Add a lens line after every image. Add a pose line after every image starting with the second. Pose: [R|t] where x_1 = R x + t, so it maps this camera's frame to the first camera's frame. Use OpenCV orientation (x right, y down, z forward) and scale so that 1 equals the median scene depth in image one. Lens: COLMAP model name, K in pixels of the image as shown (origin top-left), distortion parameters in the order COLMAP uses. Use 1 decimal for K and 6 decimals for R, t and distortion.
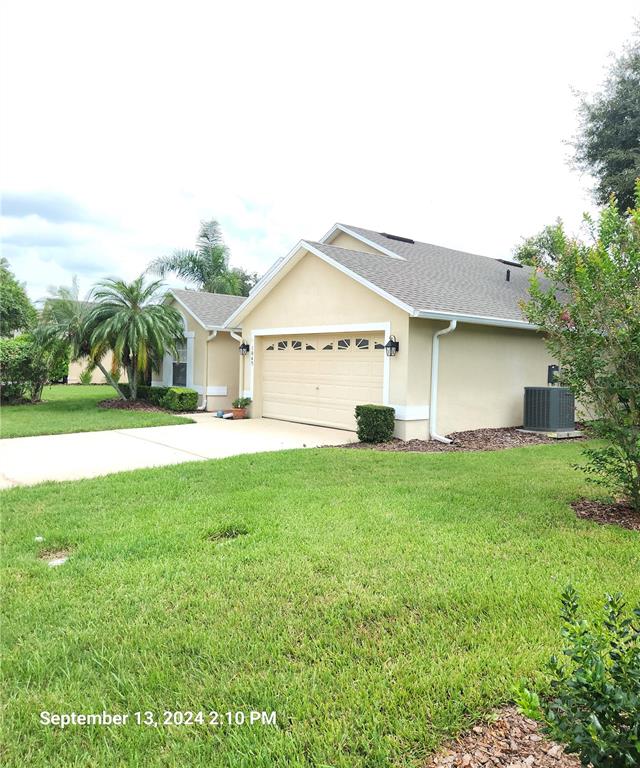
lens RADIAL K [[580.2, 0, 323.1], [0, 580.2, 386.2], [0, 0, 1]] dist [0.139204, -0.122978]
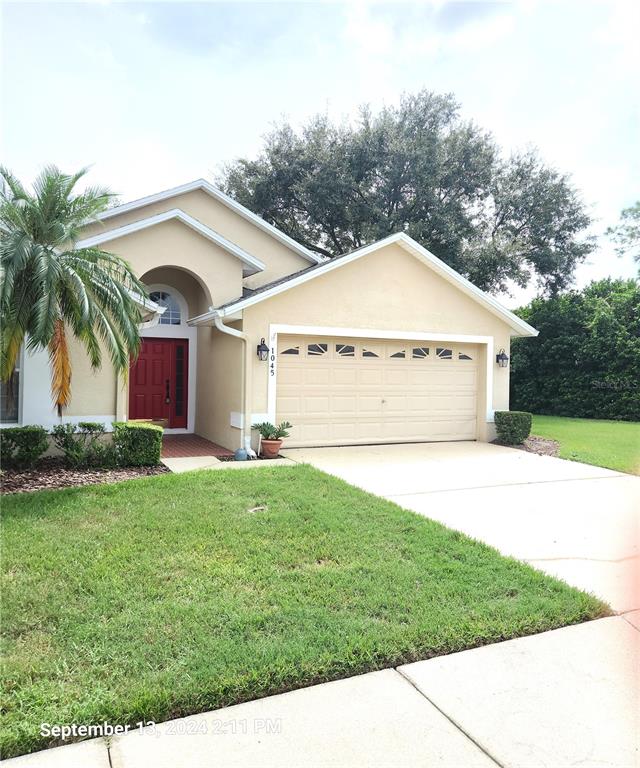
lens RADIAL K [[580.2, 0, 323.1], [0, 580.2, 386.2], [0, 0, 1]] dist [0.139204, -0.122978]
pose [[0.220755, -0.037702, 0.974600, -0.827751], [0.027644, 0.999093, 0.032387, -0.046926], [-0.974938, 0.019793, 0.221597, 0.838076]]
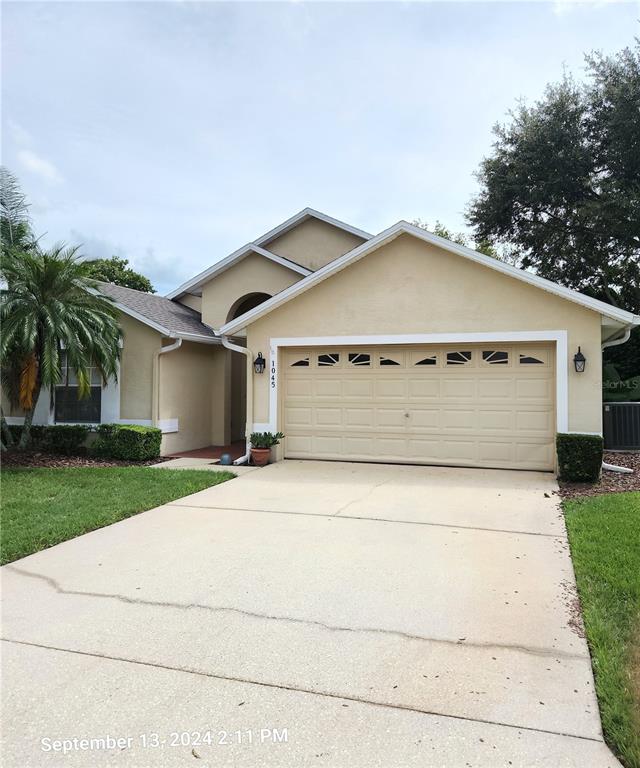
lens RADIAL K [[576.1, 0, 321.7], [0, 576.1, 370.8], [0, 0, 1]] dist [0.104294, -0.119901]
pose [[0.845928, -0.006423, 0.533259, -0.479623], [0.037617, 0.998155, -0.047652, -0.021424], [-0.531969, 0.060370, 0.844609, 0.386462]]
